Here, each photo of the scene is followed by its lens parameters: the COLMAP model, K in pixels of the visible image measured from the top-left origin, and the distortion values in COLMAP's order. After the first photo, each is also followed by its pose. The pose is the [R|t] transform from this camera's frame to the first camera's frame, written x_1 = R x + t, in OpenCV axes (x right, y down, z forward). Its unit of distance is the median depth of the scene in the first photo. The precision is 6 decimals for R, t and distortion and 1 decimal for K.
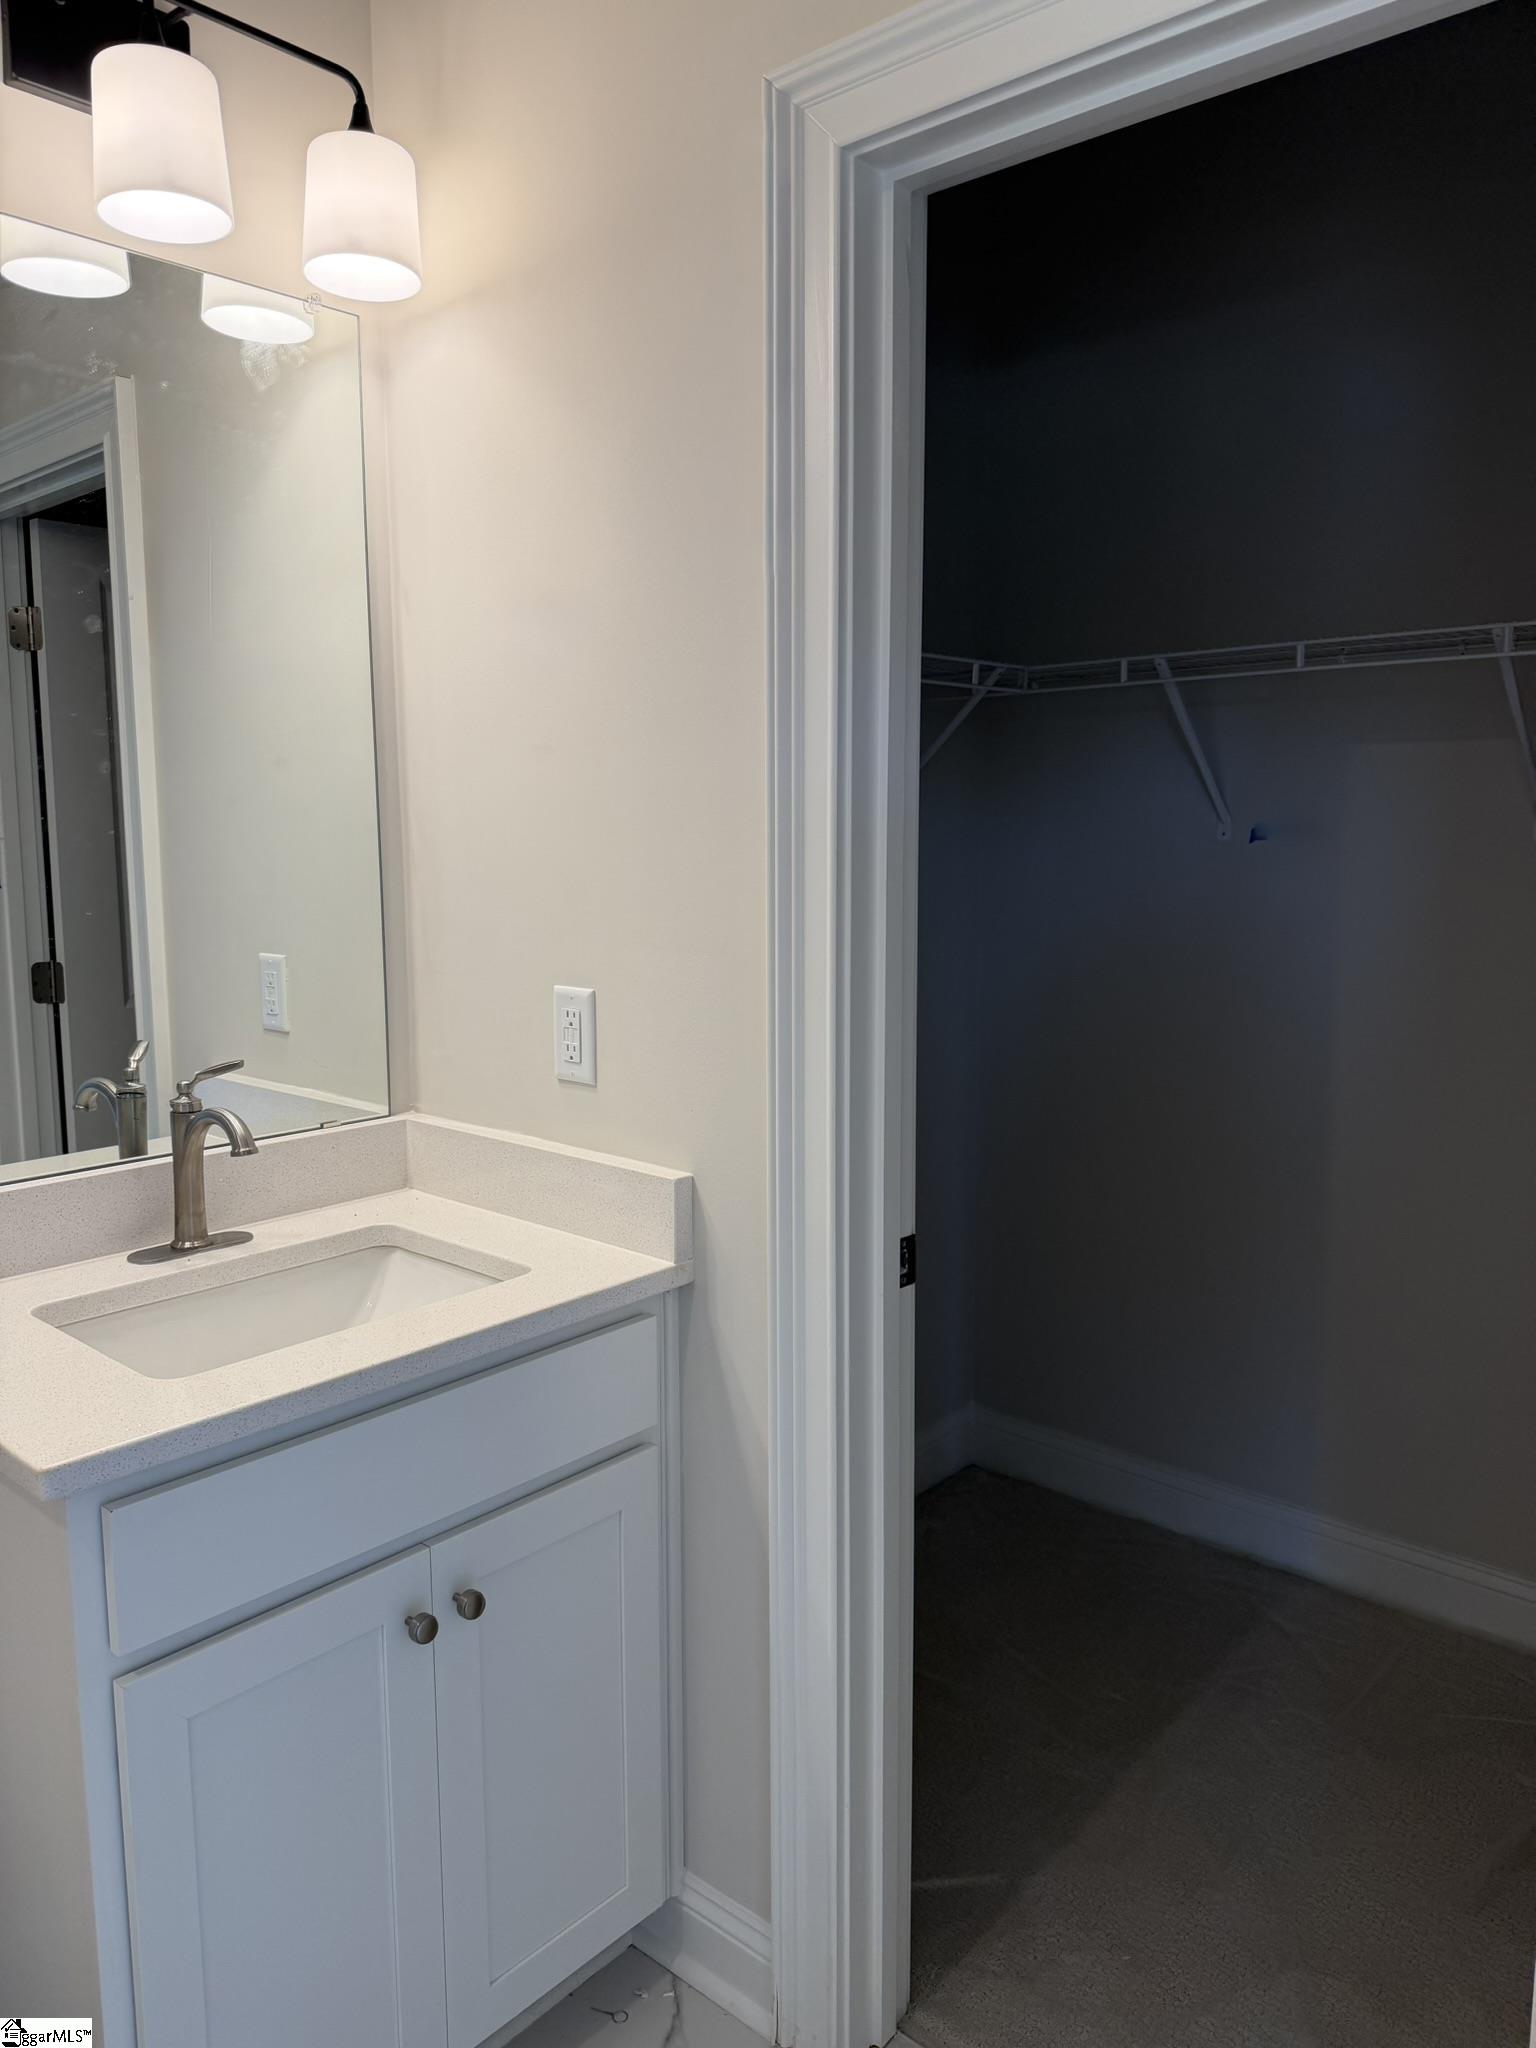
lens RADIAL K [[1449.8, 0, 754.0], [0, 1449.8, 1023.6], [0, 0, 1]] dist [0.036543, -0.037091]
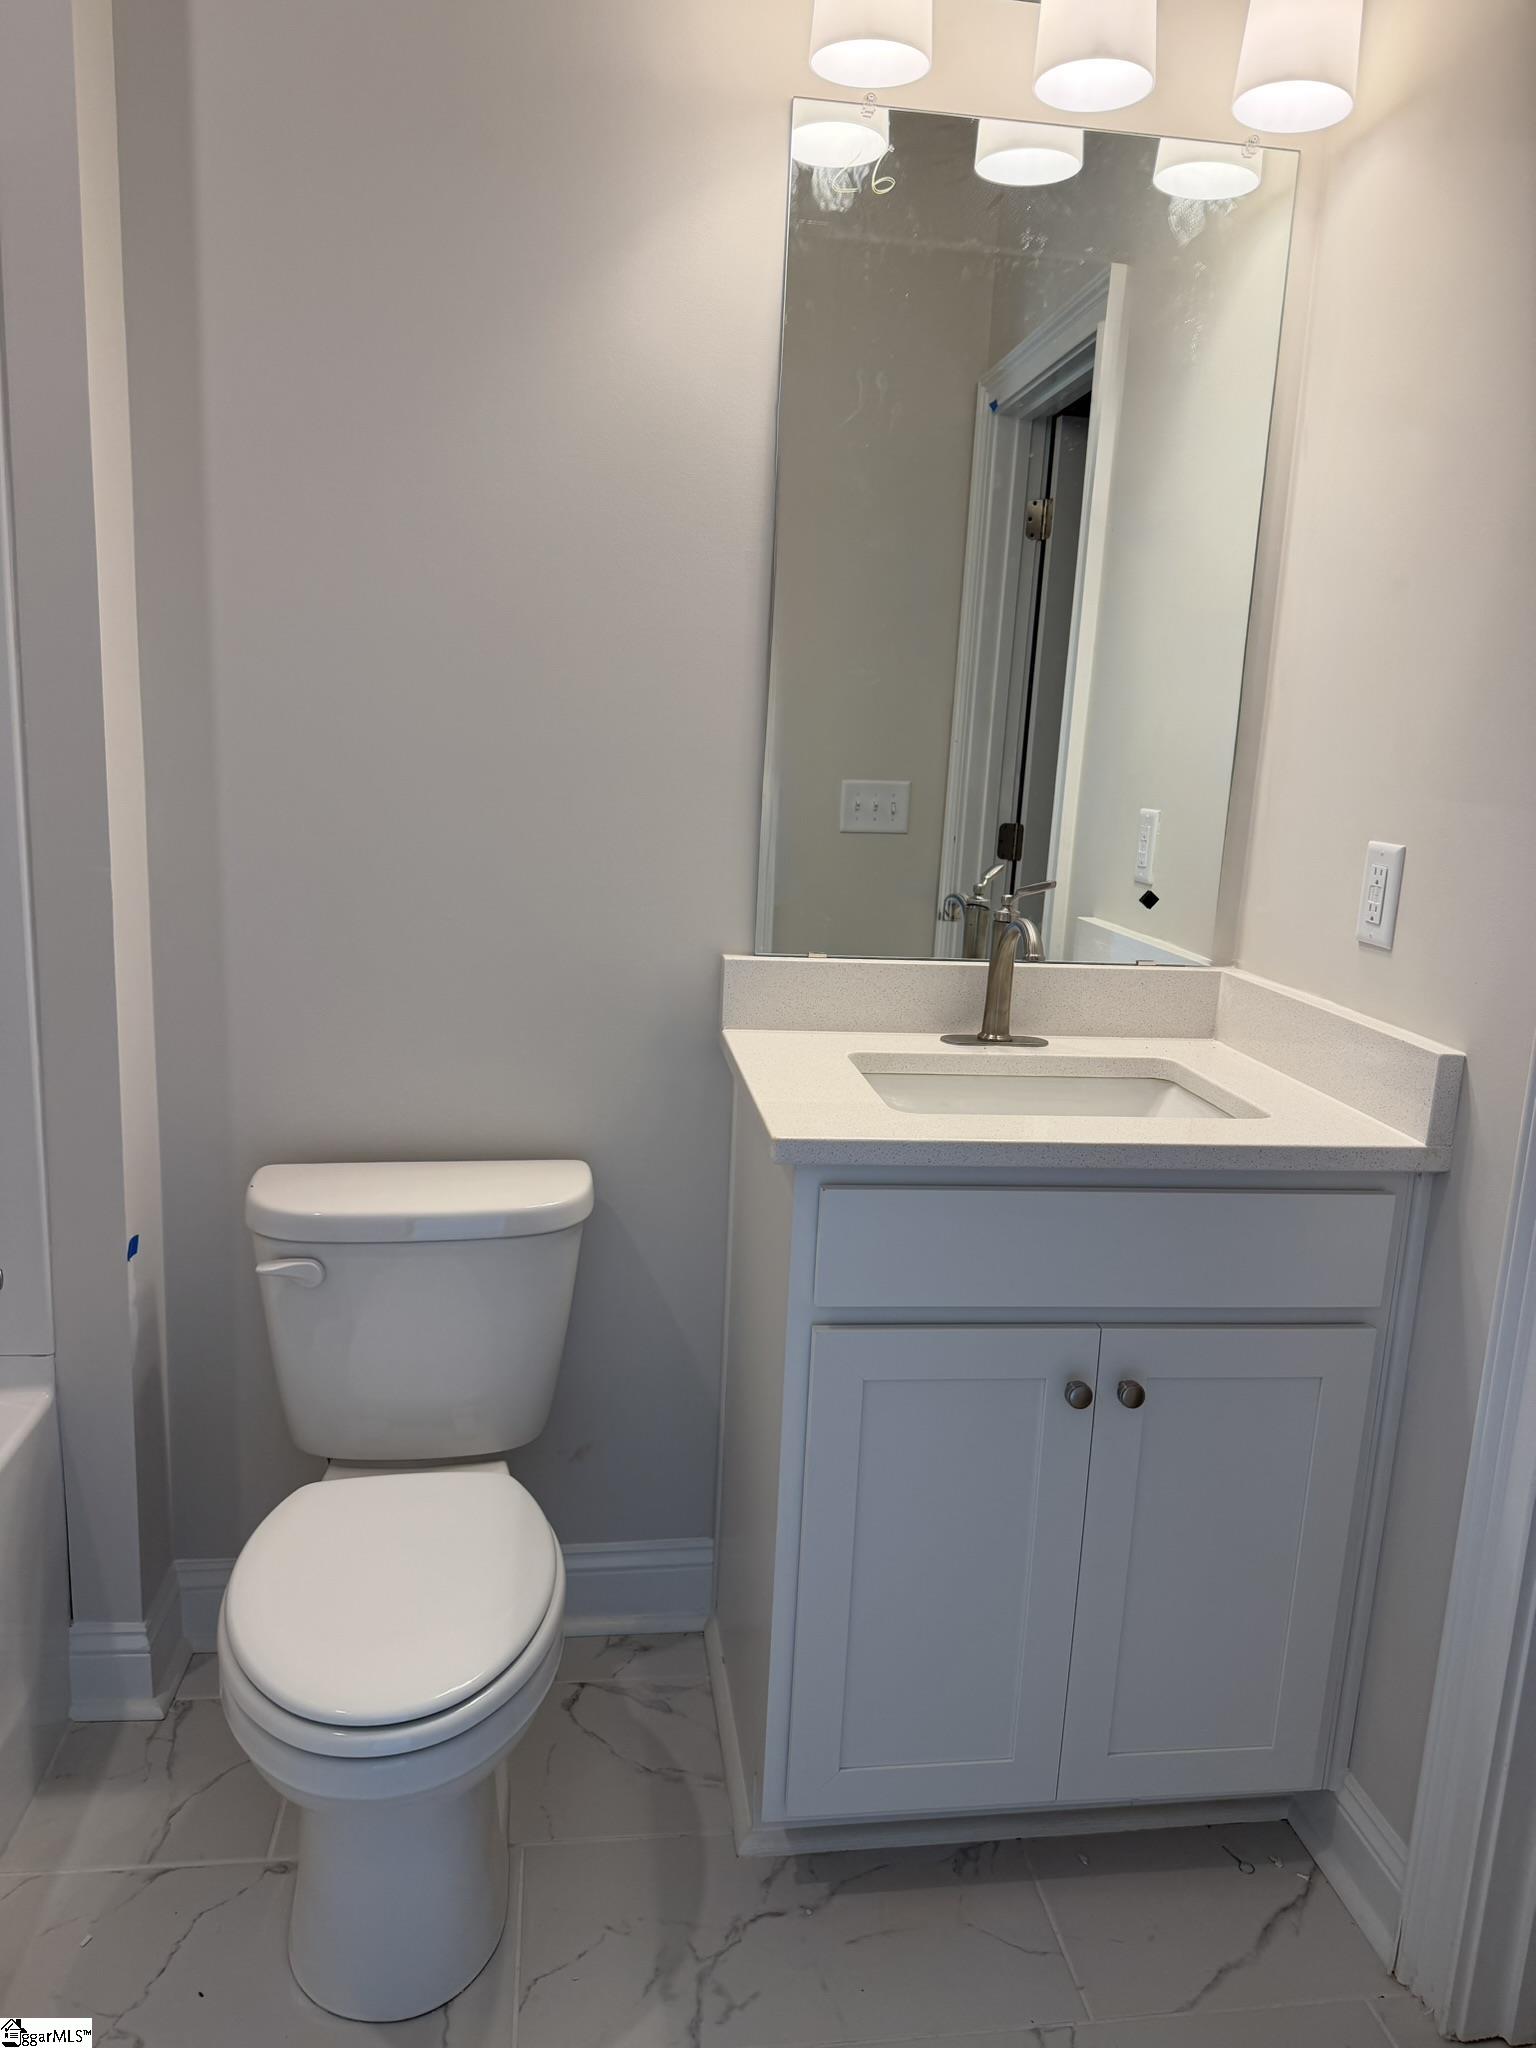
lens RADIAL K [[1449.8, 0, 748.4], [0, 1449.8, 1032.5], [0, 0, 1]] dist [0.036543, -0.037091]
pose [[0.763209, 0.174949, -0.622017, 0.173488], [-0.139601, 0.984558, 0.105628, 0.054177], [0.630892, 0.006218, 0.775846, -0.001965]]
